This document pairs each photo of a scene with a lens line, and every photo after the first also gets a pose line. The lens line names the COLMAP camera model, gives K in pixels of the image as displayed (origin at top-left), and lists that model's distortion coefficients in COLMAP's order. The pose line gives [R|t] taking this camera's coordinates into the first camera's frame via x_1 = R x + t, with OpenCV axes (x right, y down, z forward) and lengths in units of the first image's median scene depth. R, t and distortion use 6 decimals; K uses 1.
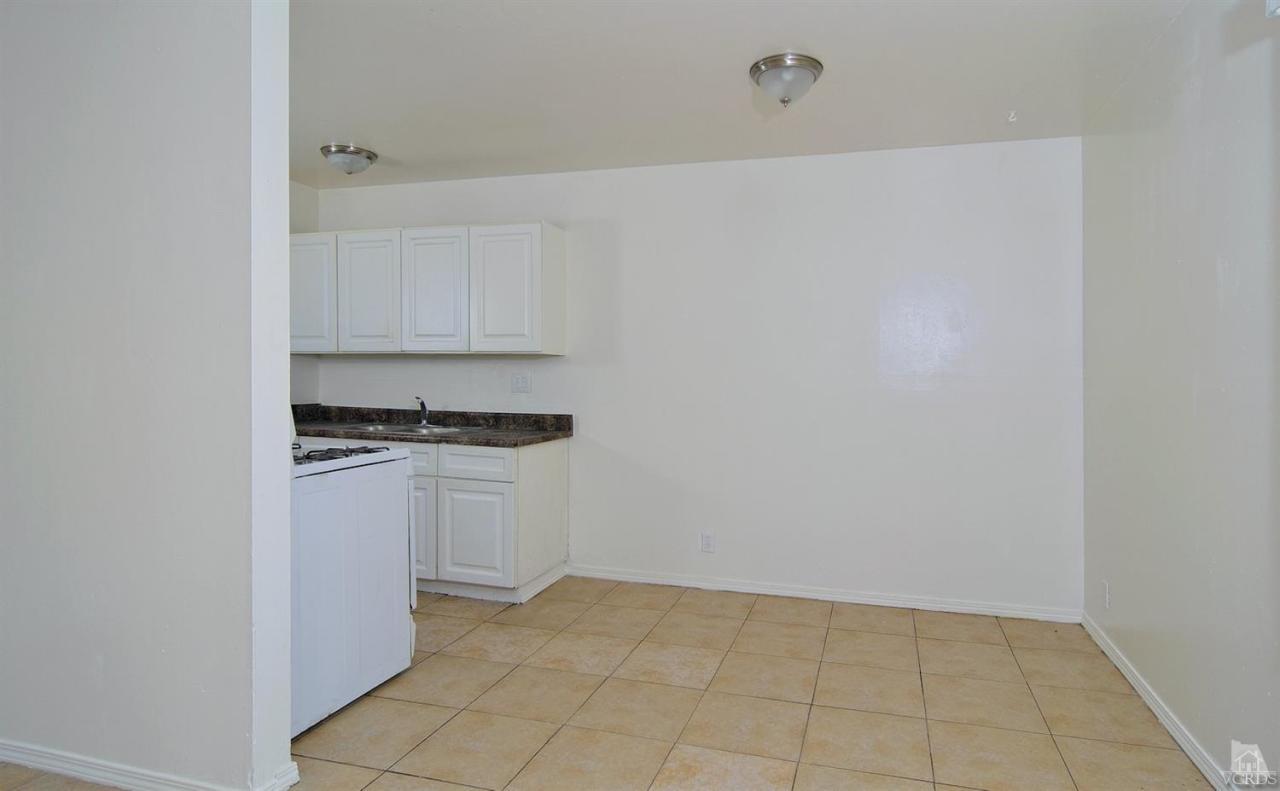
lens RADIAL K [[679.5, 0, 701.5], [0, 679.5, 375.6], [0, 0, 1]] dist [-0.011156, 0.000587]
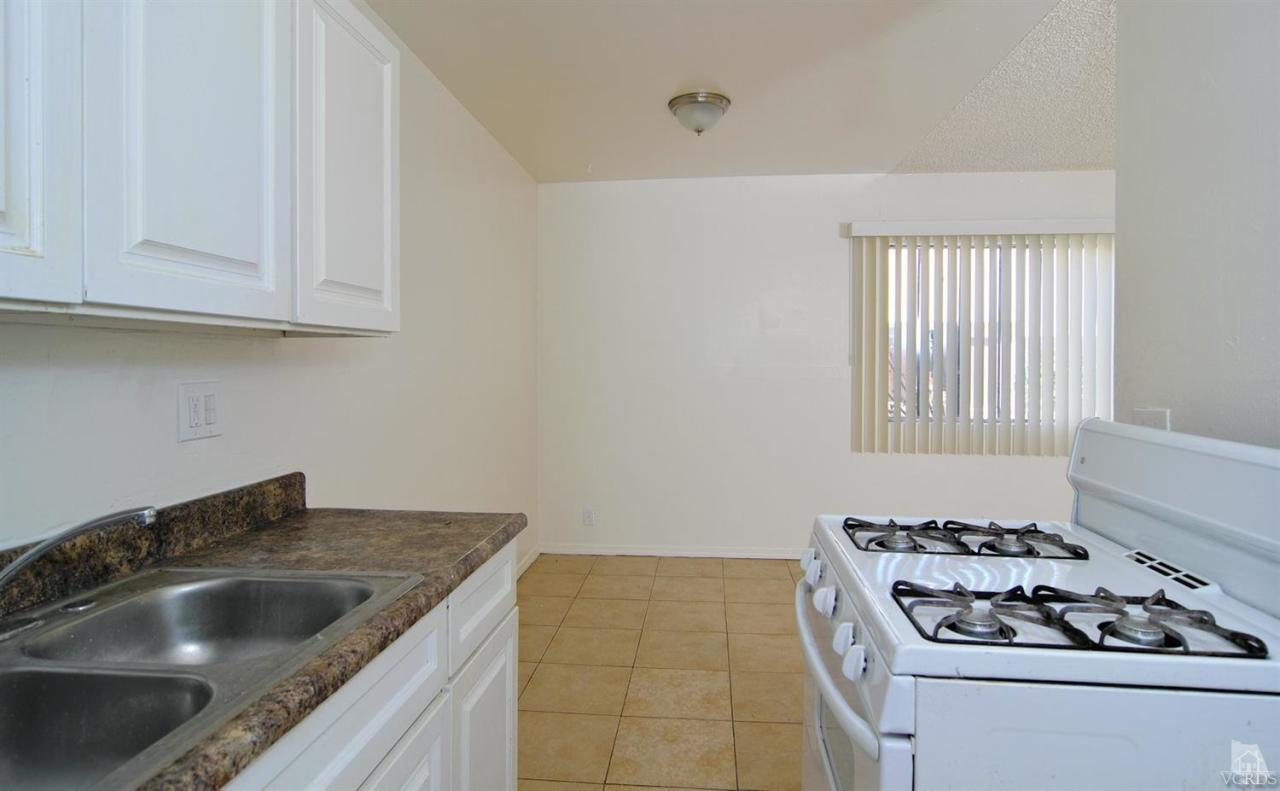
lens RADIAL K [[679.5, 0, 671.8], [0, 679.5, 355.1], [0, 0, 1]] dist [-0.011156, 0.000587]
pose [[-0.187585, -0.001890, 0.982247, -0.664657], [-0.007892, 0.999969, 0.000417, -0.020264], [-0.982217, -0.007674, -0.187594, 0.840363]]
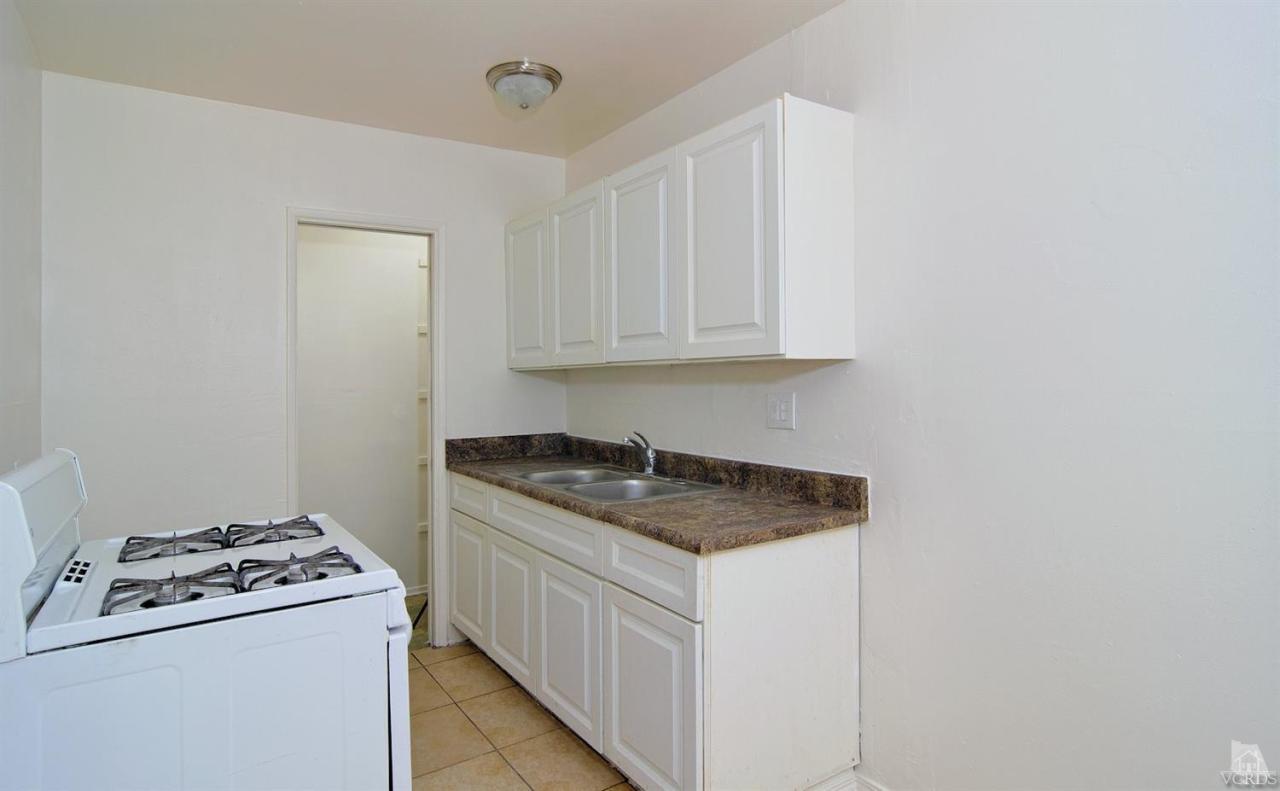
lens RADIAL K [[679.5, 0, 638.9], [0, 679.5, 393.0], [0, 0, 1]] dist [-0.011156, 0.000587]
pose [[0.751458, -0.005811, -0.659756, 0.012922], [0.019859, 0.999707, 0.013813, -0.014406], [0.659483, -0.023482, 0.751353, 0.518274]]
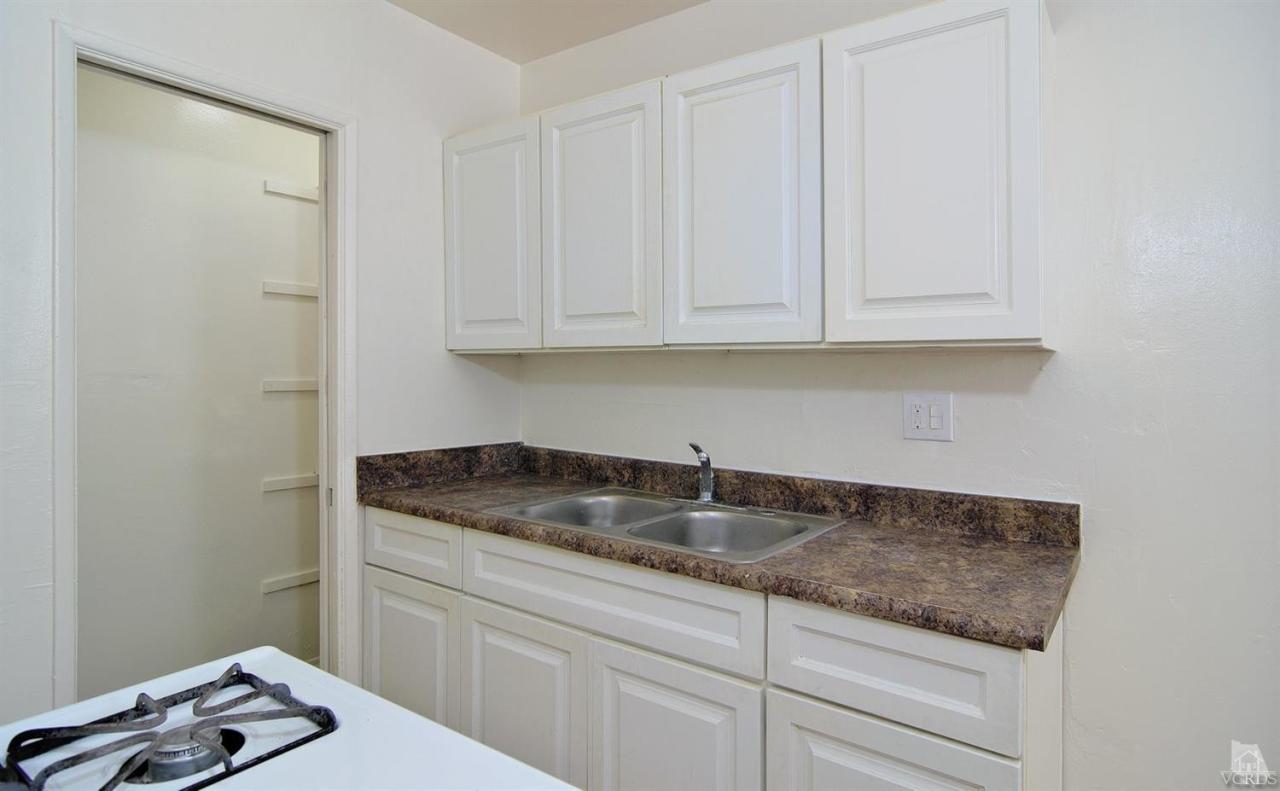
lens RADIAL K [[679.5, 0, 691.9], [0, 679.5, 391.1], [0, 0, 1]] dist [-0.011156, 0.000587]
pose [[0.944070, 0.008791, -0.329627, -0.269786], [-0.001565, 0.999753, 0.022181, -0.014442], [0.329740, -0.020425, 0.943851, 0.567634]]
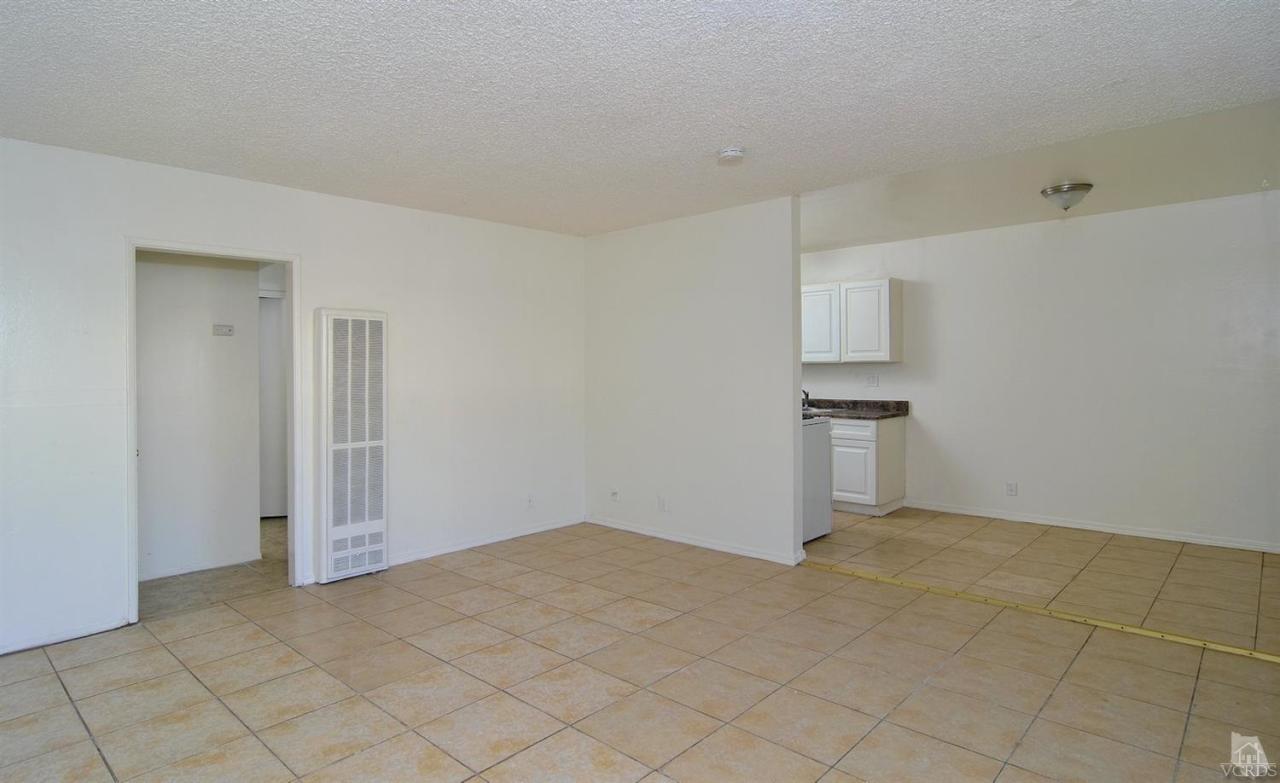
lens RADIAL K [[701.3, 0, 607.2], [0, 701.3, 388.4], [0, 0, 1]] dist [0.000140, 0.000392]
pose [[0.872969, -0.004653, -0.487753, -0.011426], [0.022019, 0.999311, 0.029875, -0.033137], [0.487278, -0.036820, 0.872470, -0.694176]]
